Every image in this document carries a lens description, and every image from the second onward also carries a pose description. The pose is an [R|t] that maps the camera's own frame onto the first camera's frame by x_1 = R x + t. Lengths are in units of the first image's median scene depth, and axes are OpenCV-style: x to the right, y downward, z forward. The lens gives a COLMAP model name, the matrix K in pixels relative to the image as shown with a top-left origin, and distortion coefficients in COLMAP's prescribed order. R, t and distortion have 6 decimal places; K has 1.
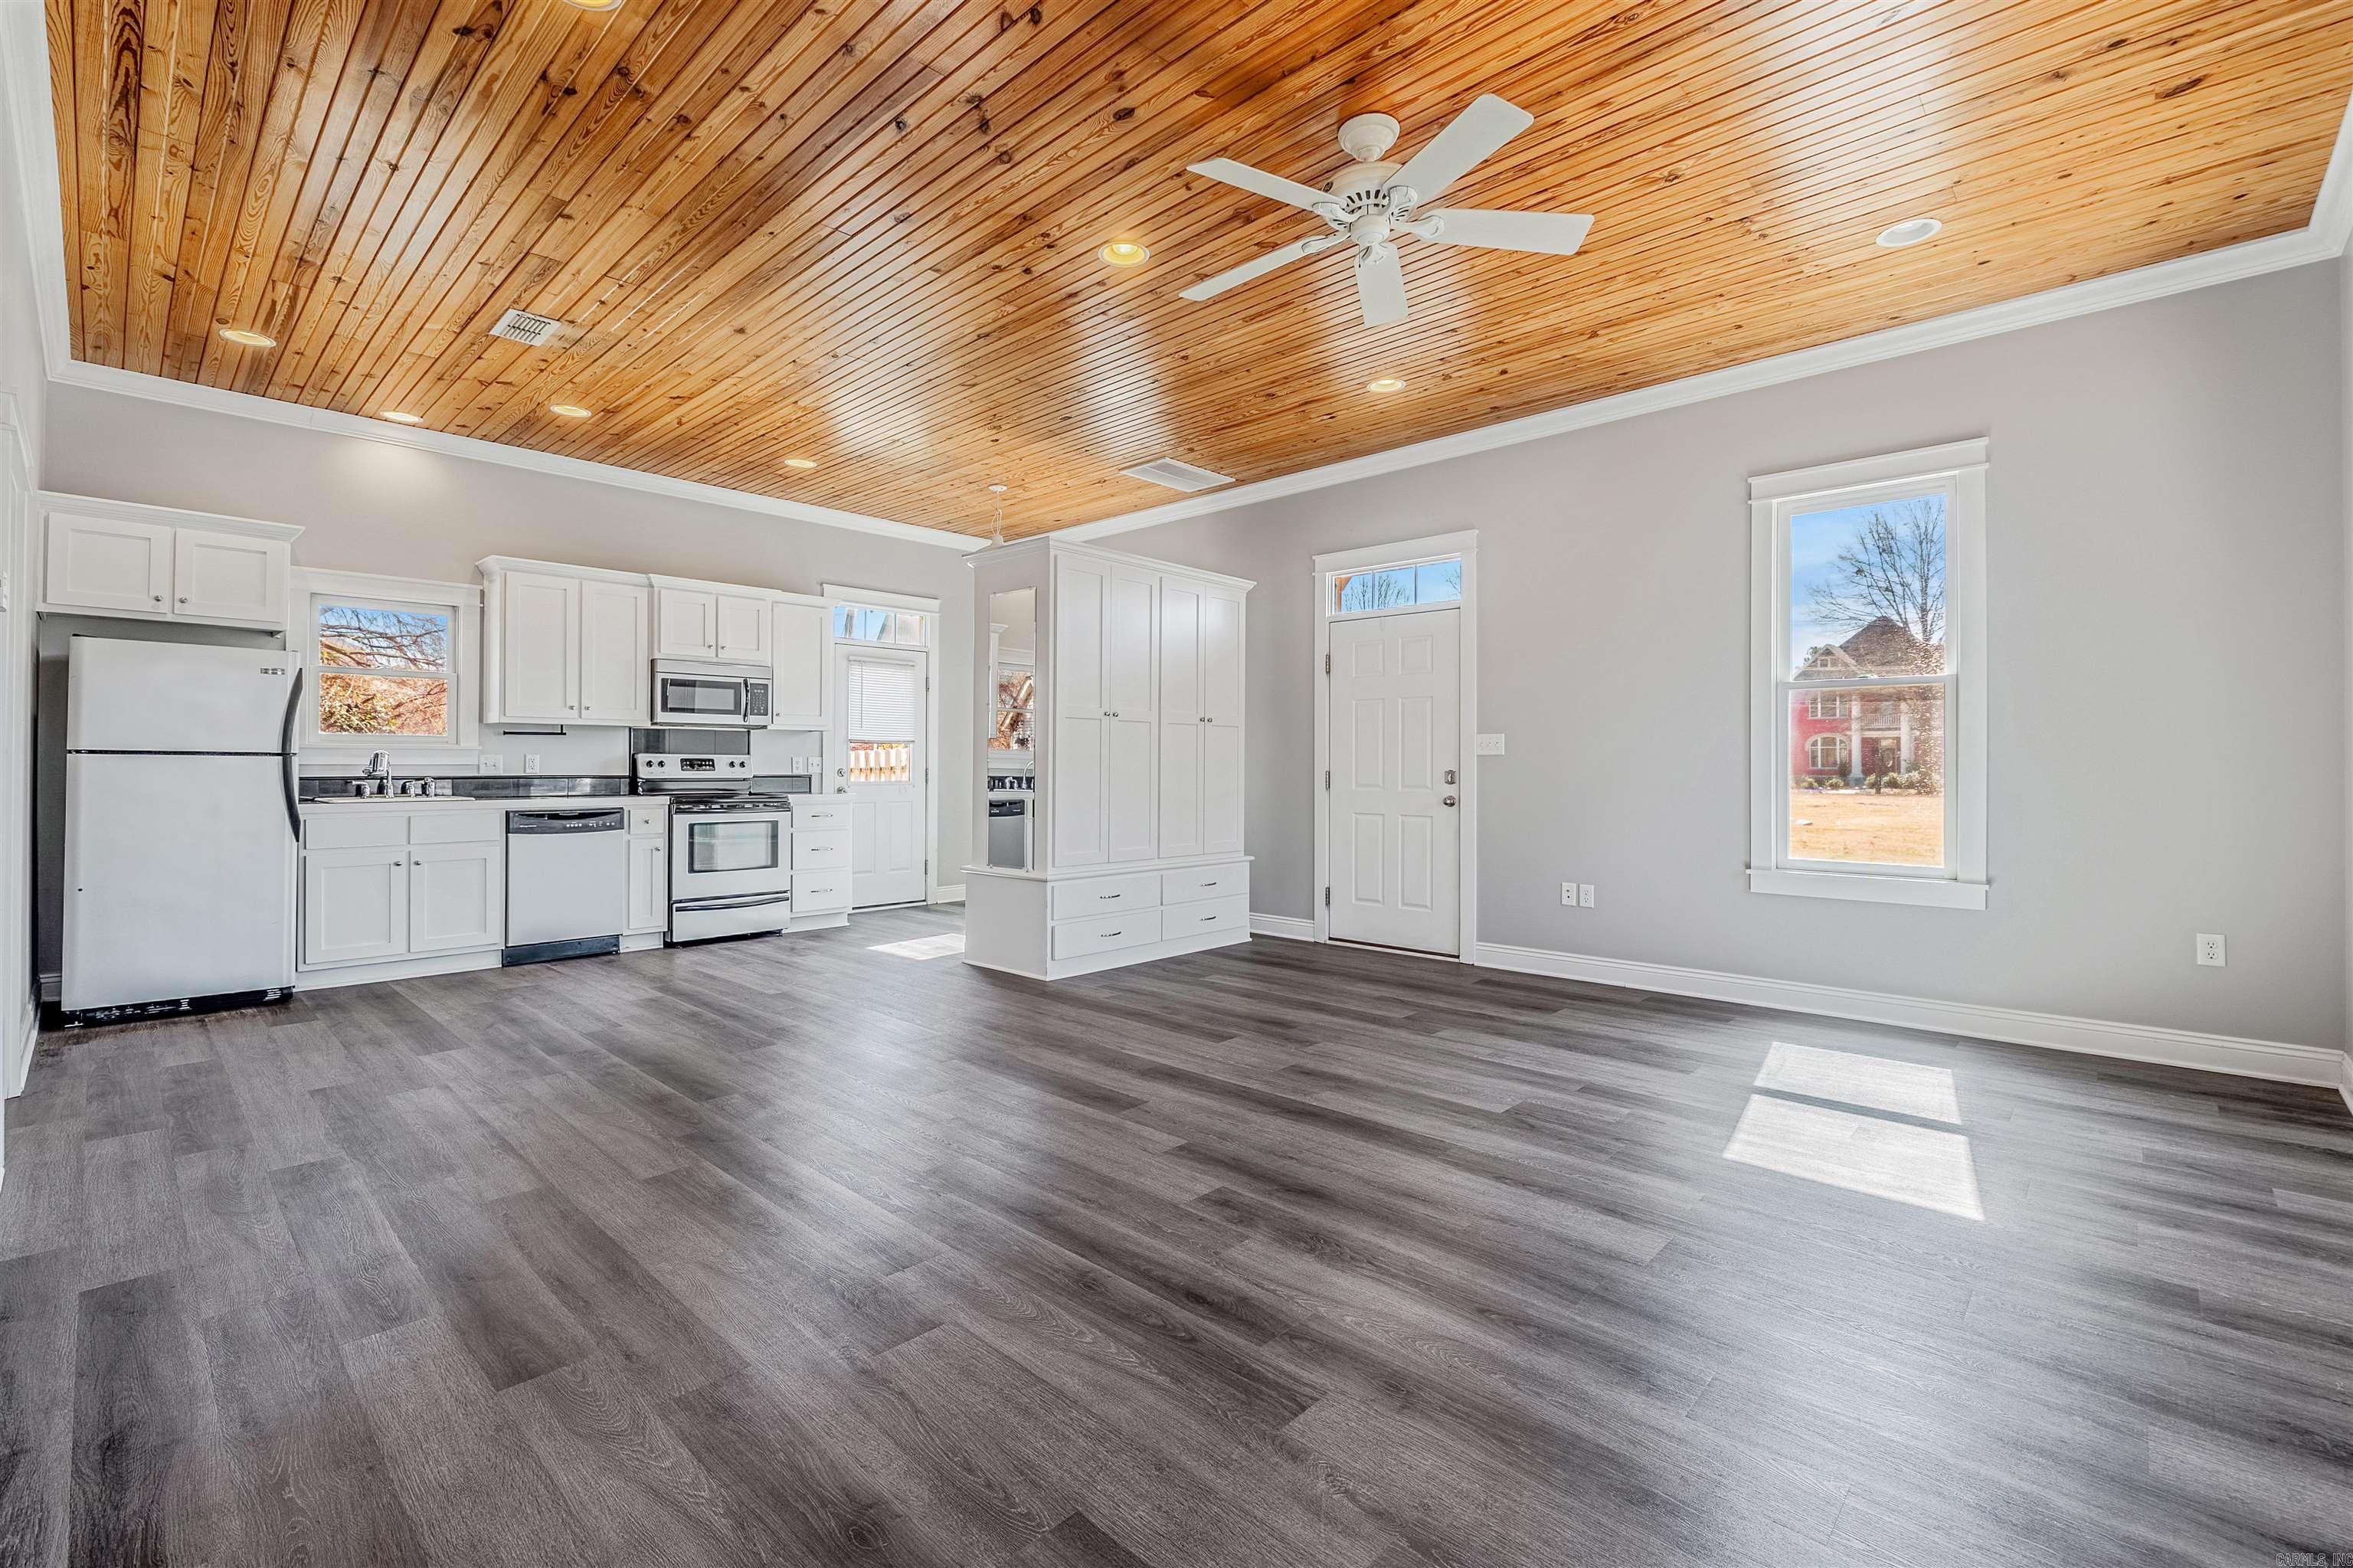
lens RADIAL K [[1018.1, 0, 1177.1], [0, 1018.1, 760.3], [0, 0, 1]] dist [-0.006689, 0.000750]
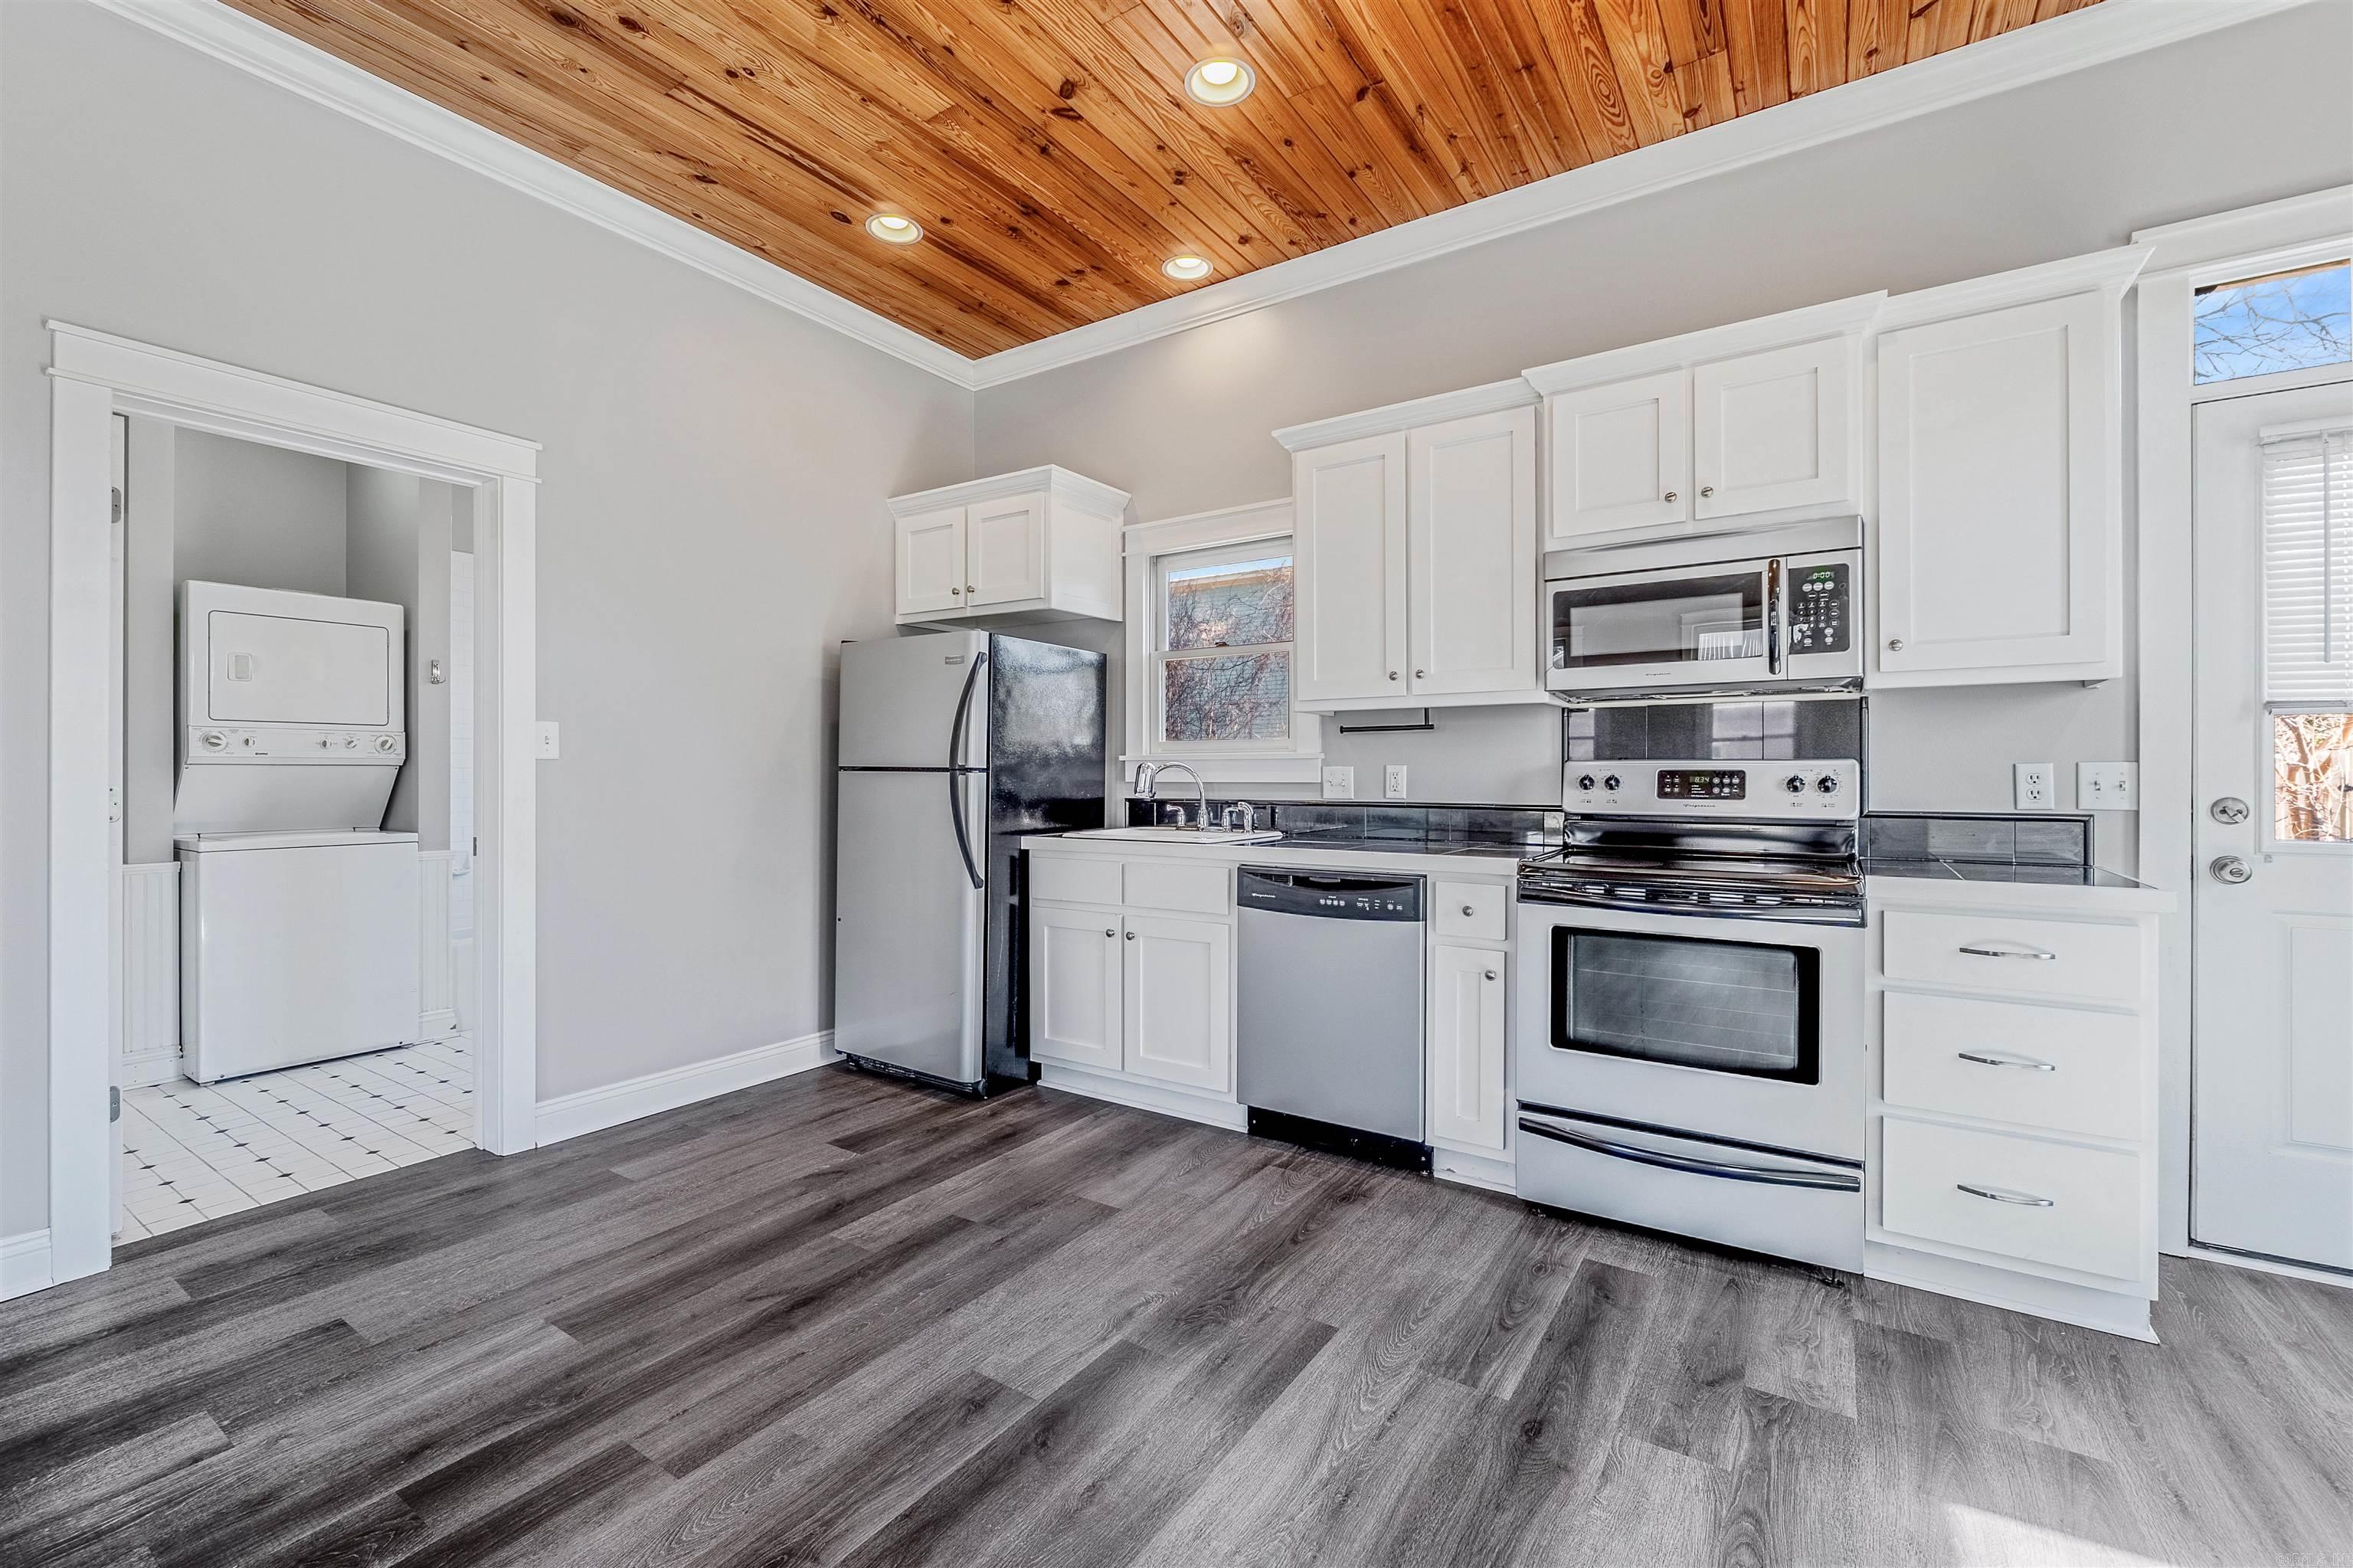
lens RADIAL K [[1018.1, 0, 1153.9], [0, 1018.1, 769.4], [0, 0, 1]] dist [-0.006689, 0.000750]
pose [[0.146233, -0.009840, -0.989201, -0.096576], [0.004153, 0.999948, -0.009333, 0.001203], [0.989241, -0.002743, 0.146267, 0.827023]]
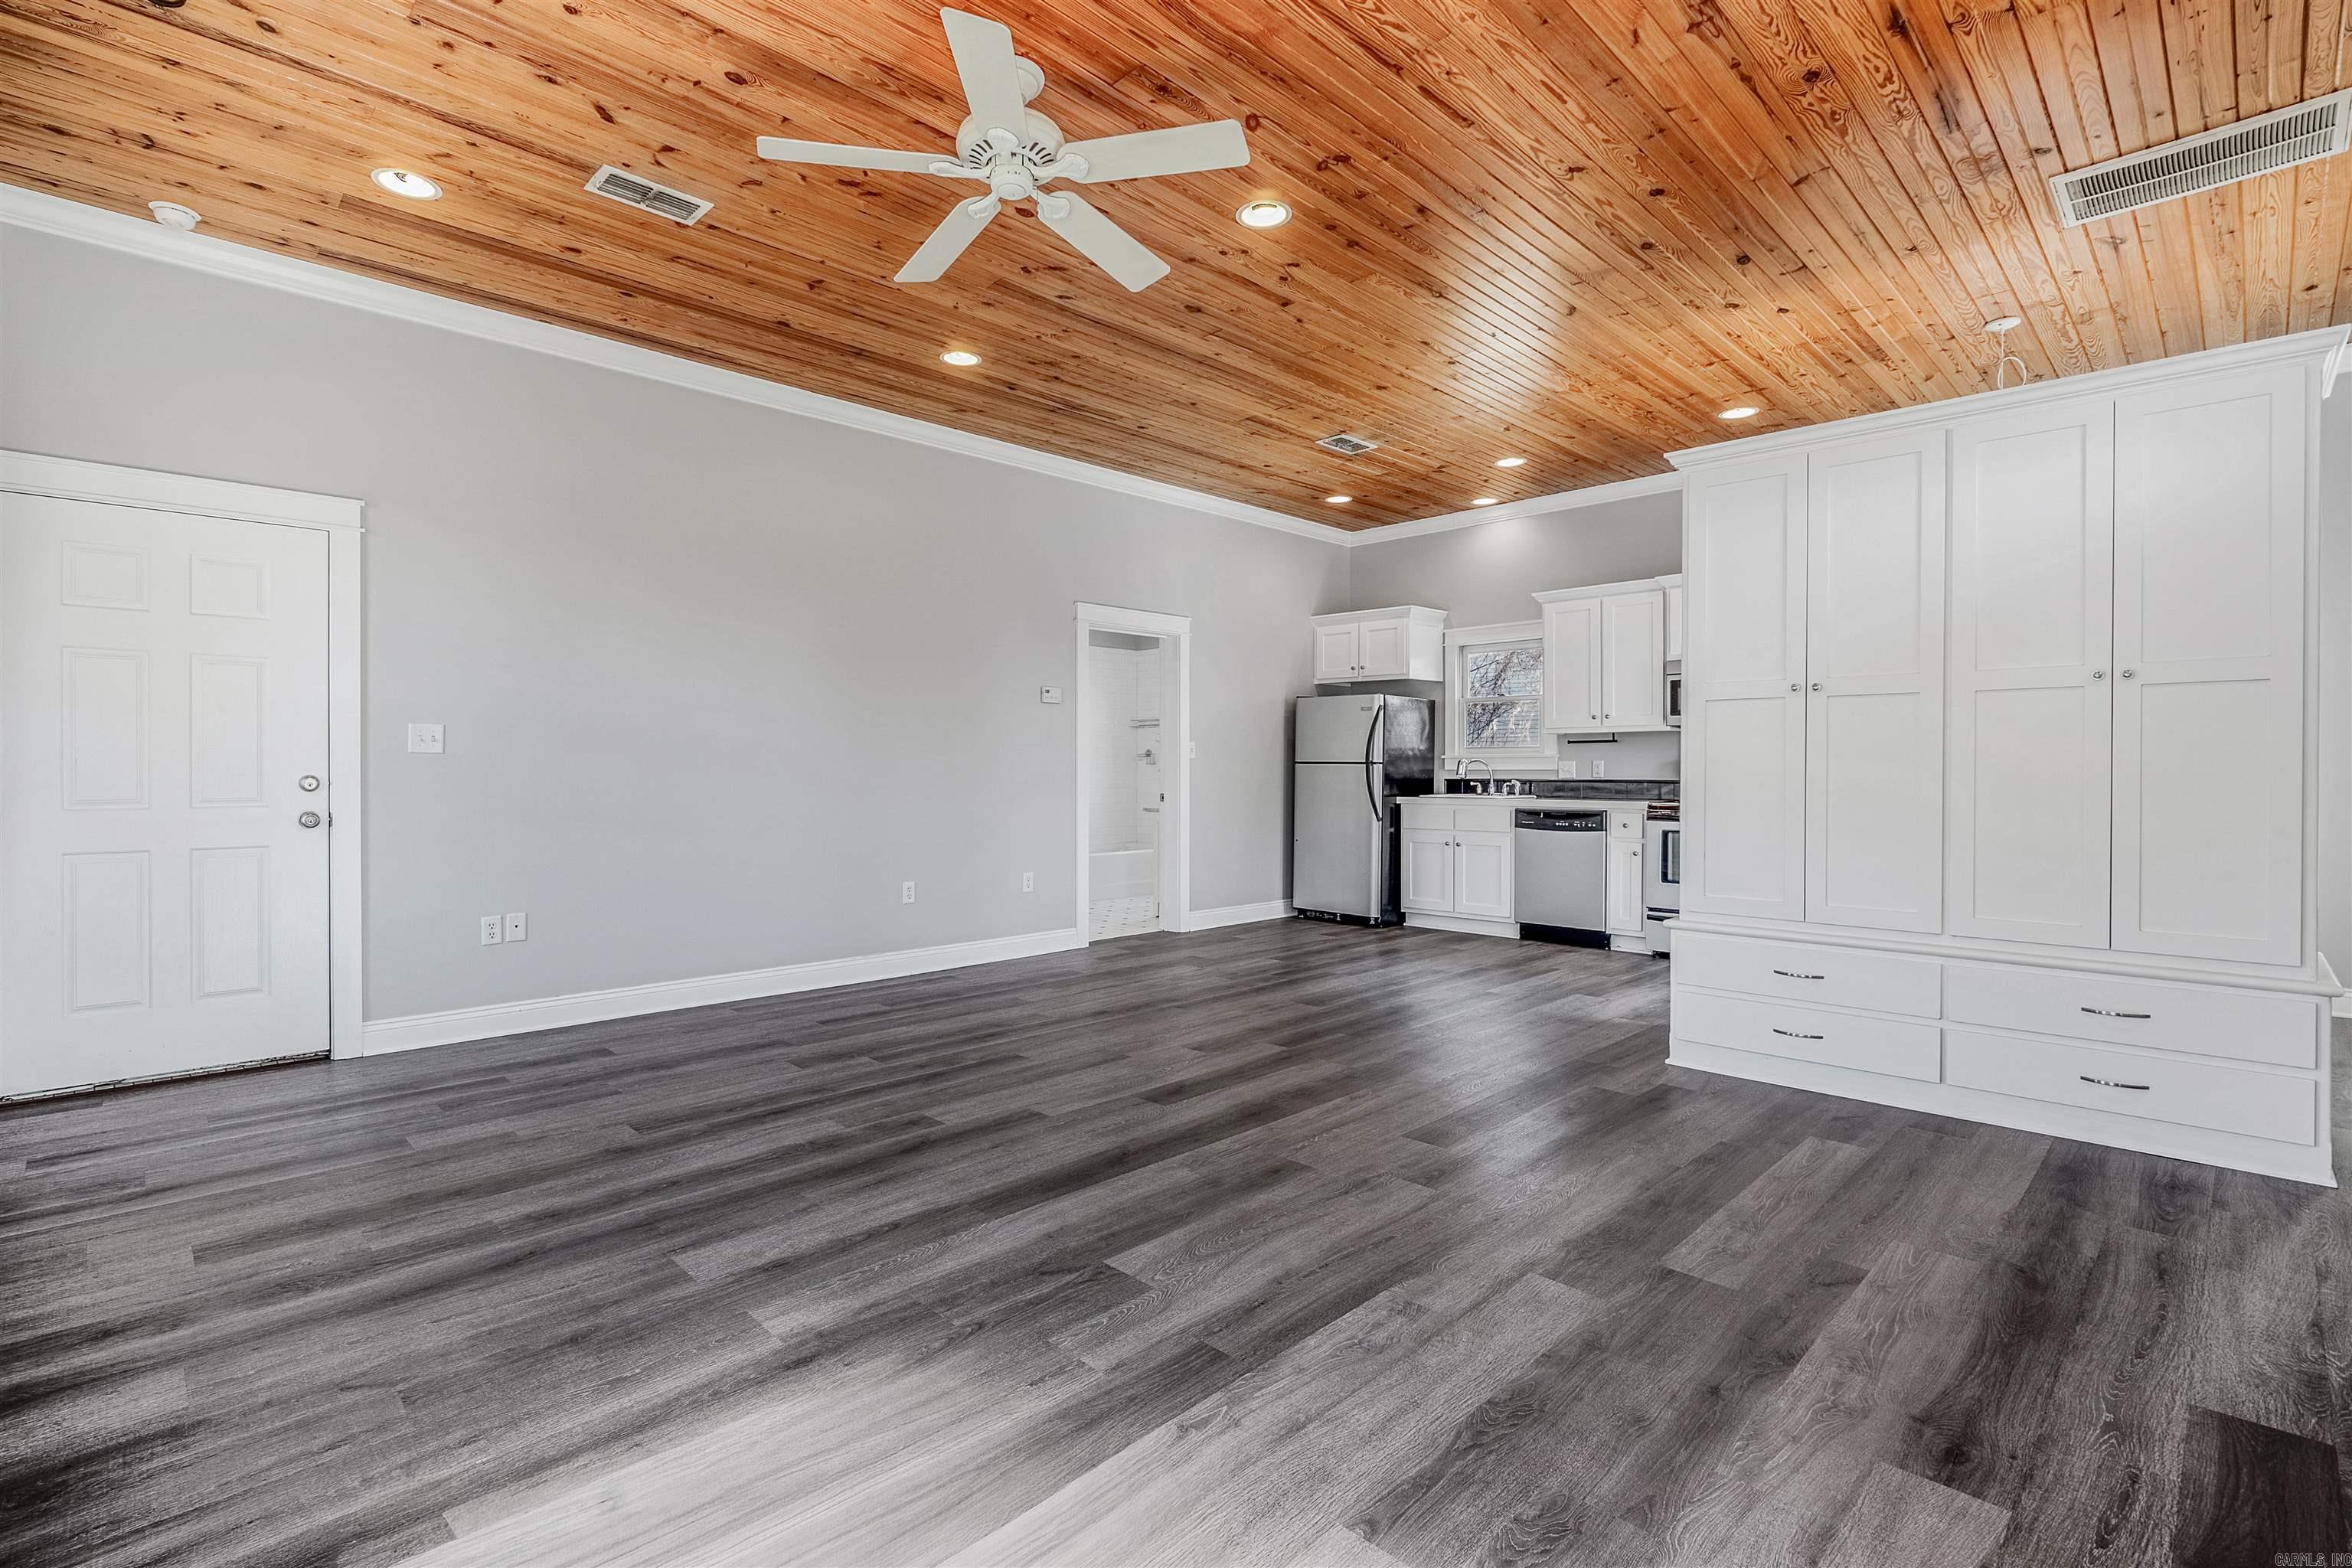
lens RADIAL K [[1083.5, 0, 1161.4], [0, 1083.5, 768.1], [0, 0, 1]] dist [0.002098, -0.000030]
pose [[-0.040095, -0.003577, -0.999189, 0.599997], [0.004199, 0.999984, -0.003749, 0.005201], [0.999187, -0.004346, -0.040080, 0.603916]]
